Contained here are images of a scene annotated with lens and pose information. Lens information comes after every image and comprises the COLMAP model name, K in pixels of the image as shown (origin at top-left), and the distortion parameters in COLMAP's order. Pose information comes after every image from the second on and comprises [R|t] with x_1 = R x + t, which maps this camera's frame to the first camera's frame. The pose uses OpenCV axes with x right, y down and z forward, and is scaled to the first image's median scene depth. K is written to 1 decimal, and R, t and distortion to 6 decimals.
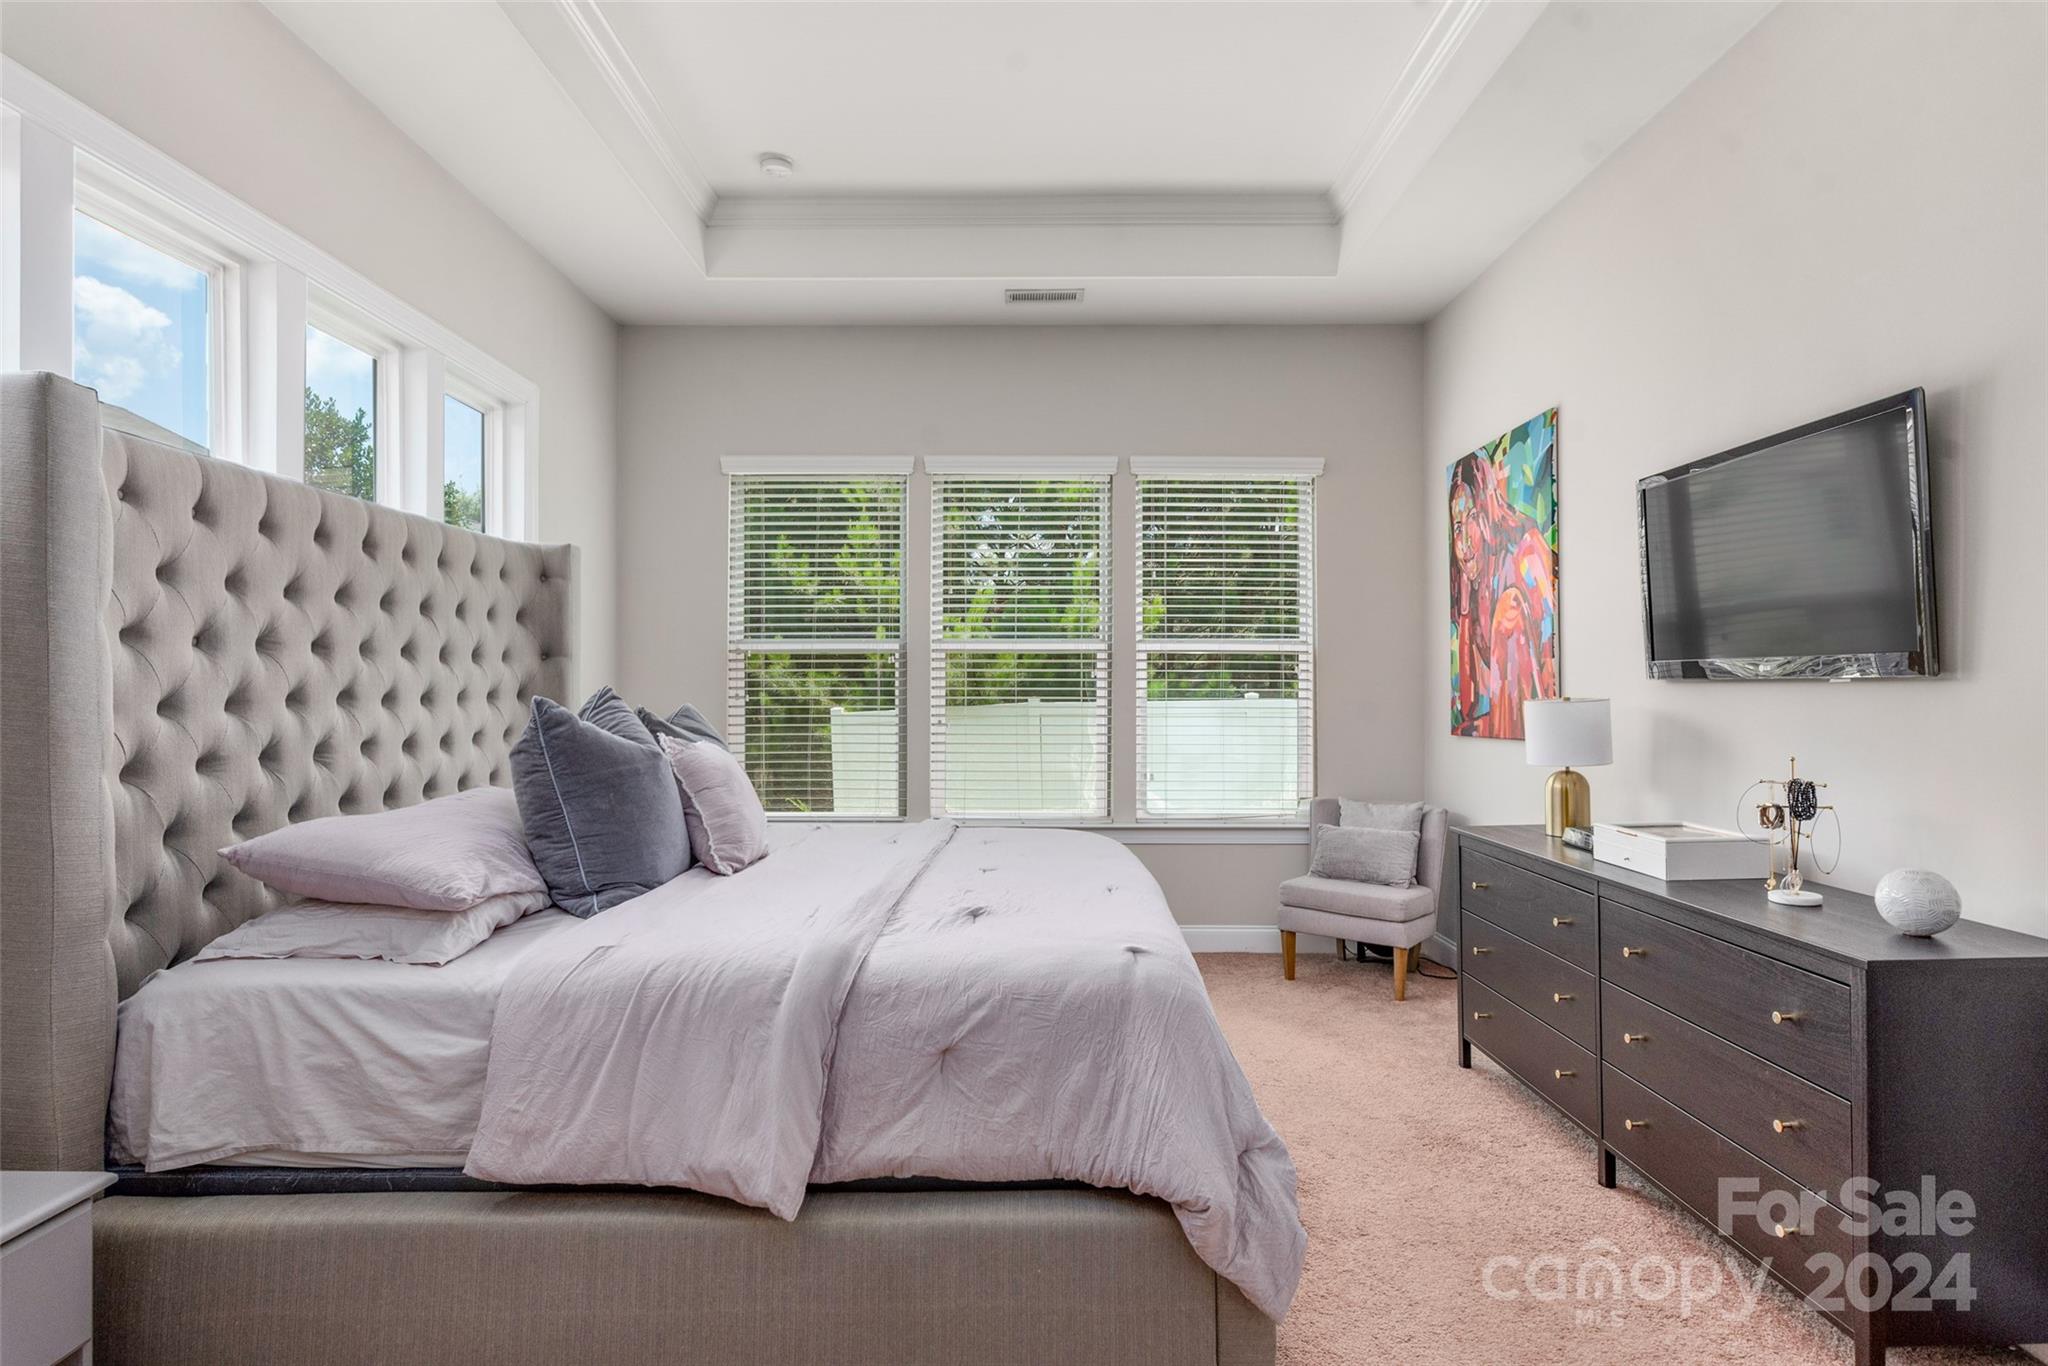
lens RADIAL K [[1031.2, 0, 996.1], [0, 1031.2, 683.7], [0, 0, 1]] dist [-0.000315, 0.000037]
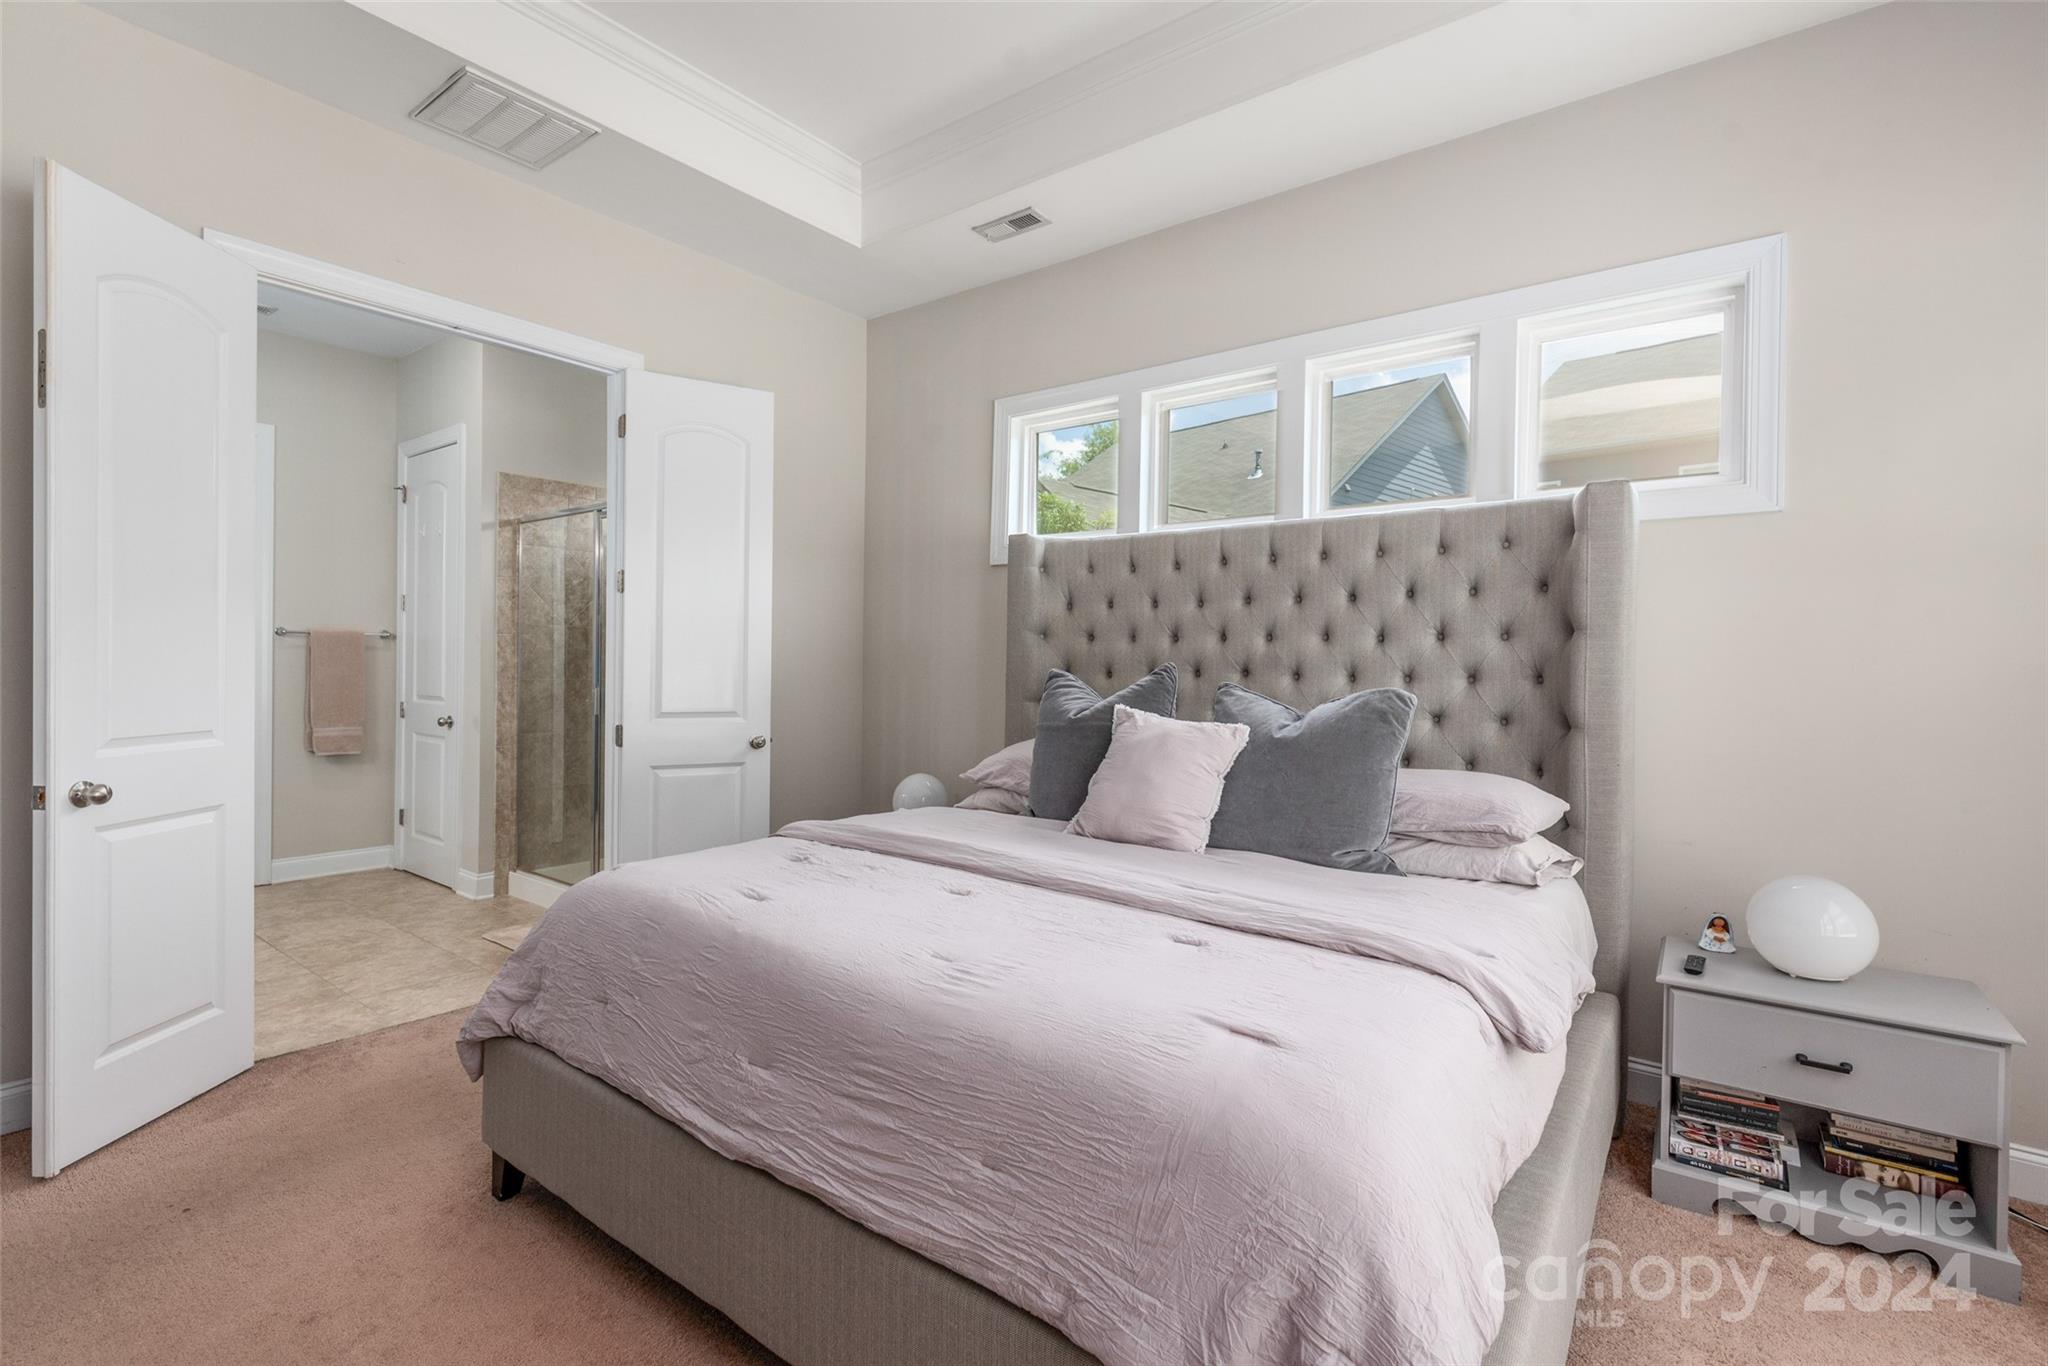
lens RADIAL K [[959.1, 0, 1024.0], [0, 959.1, 683.0], [0, 0, 1]] dist [-0.001074, -0.000088]
pose [[-0.594224, 0.008399, -0.804256, 0.417474], [-0.011881, 0.999745, 0.019218, 0.004781], [0.804212, 0.020975, -0.593972, 1.125858]]
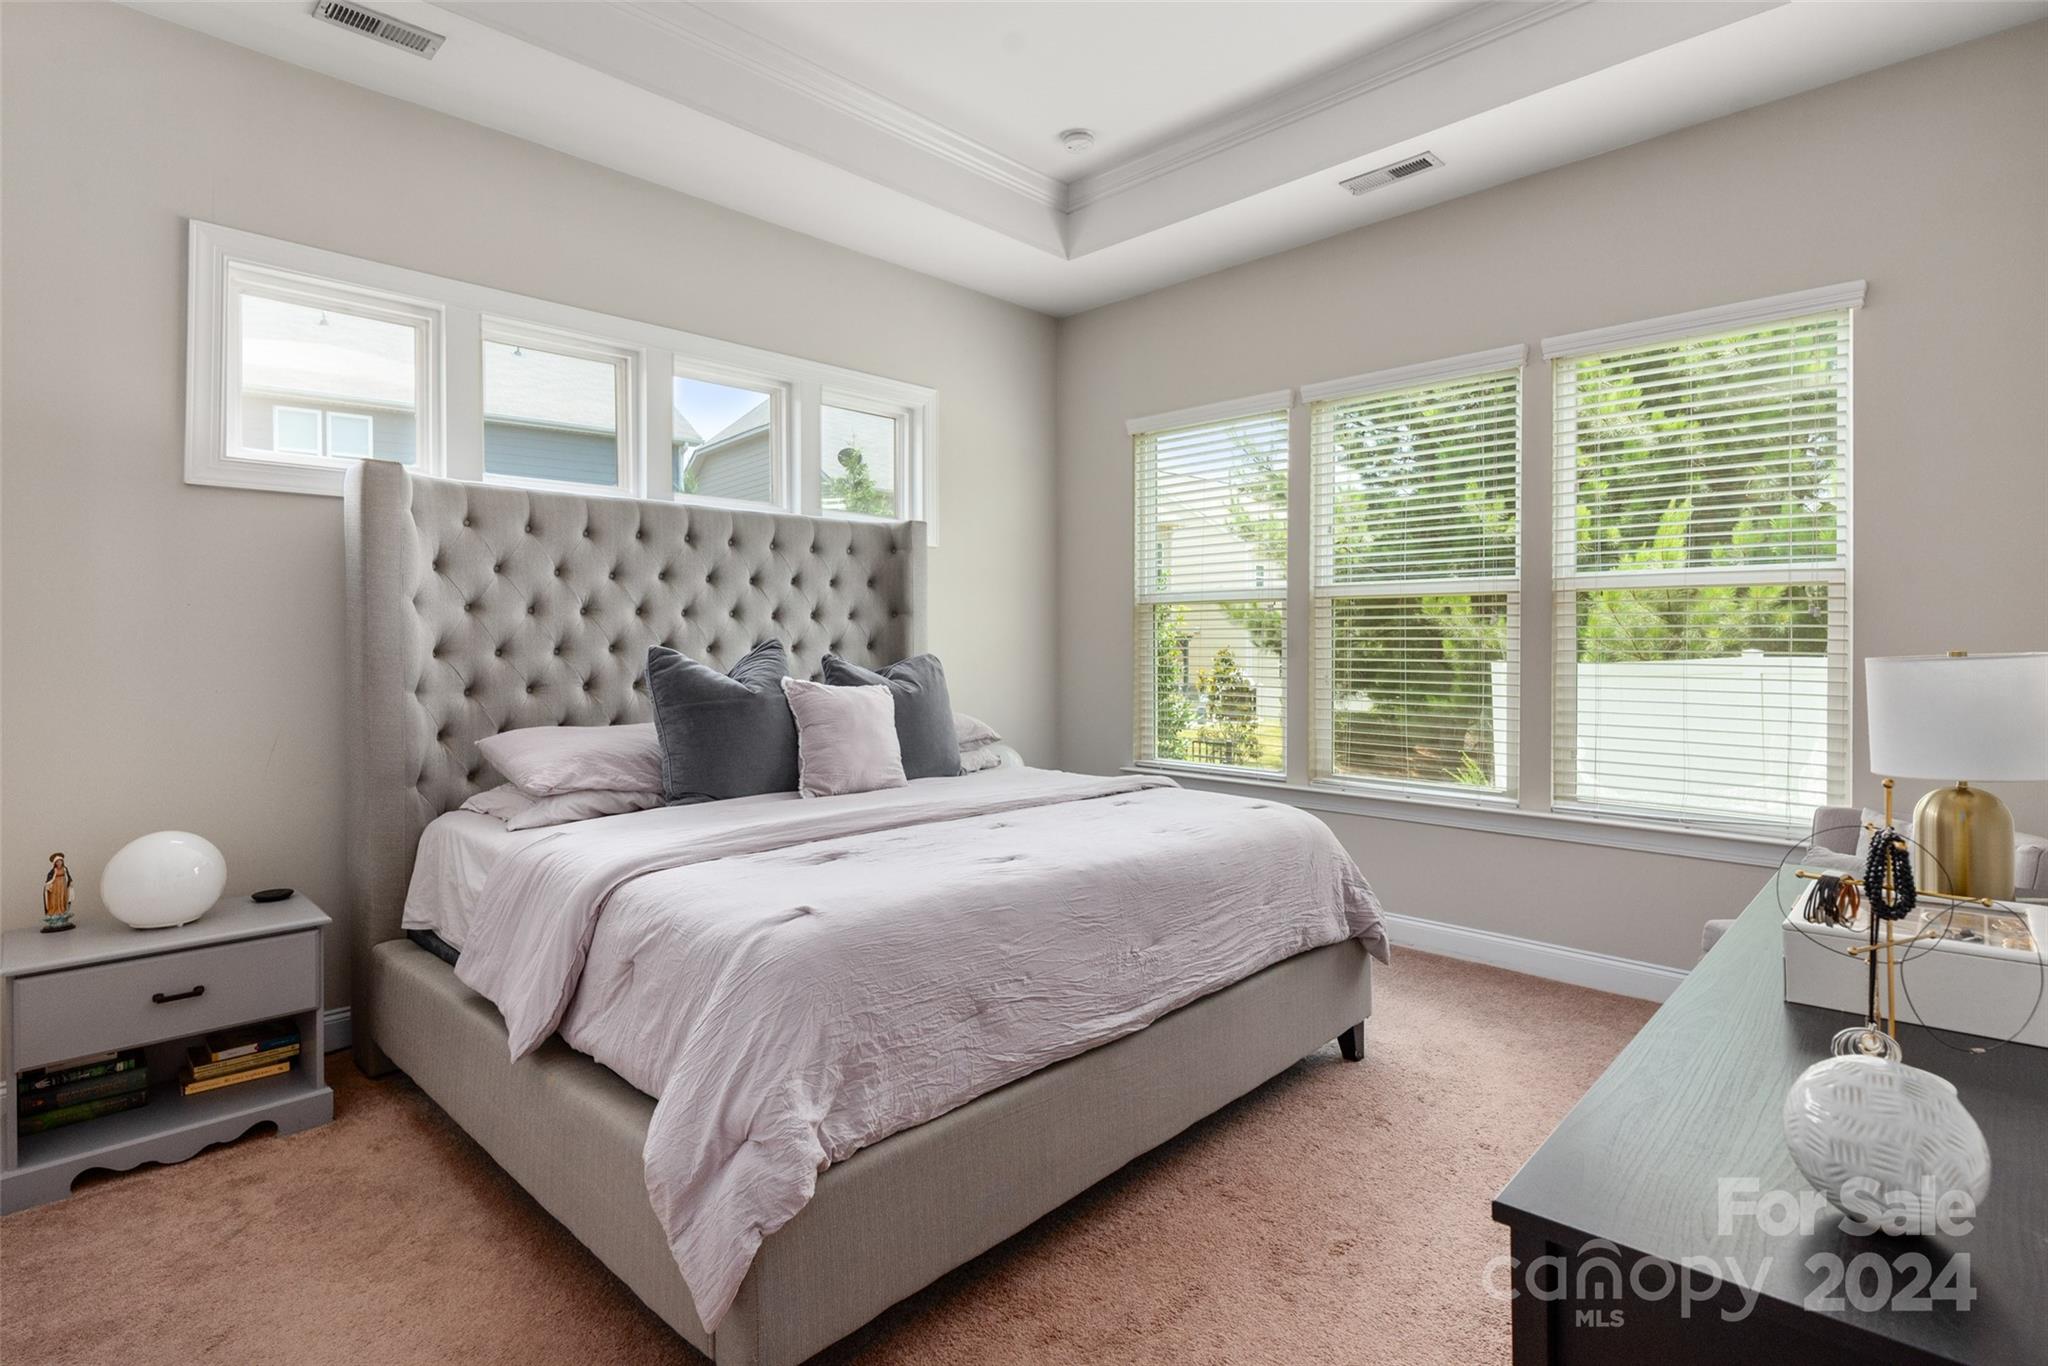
lens RADIAL K [[989.0, 0, 1028.0], [0, 989.0, 637.2], [0, 0, 1]] dist [-0.001779, -0.000247]
pose [[0.730339, -0.003364, -0.683077, 0.498470], [0.005445, 0.999985, 0.000897, 0.000948], [0.683063, -0.004375, 0.730346, 0.251478]]
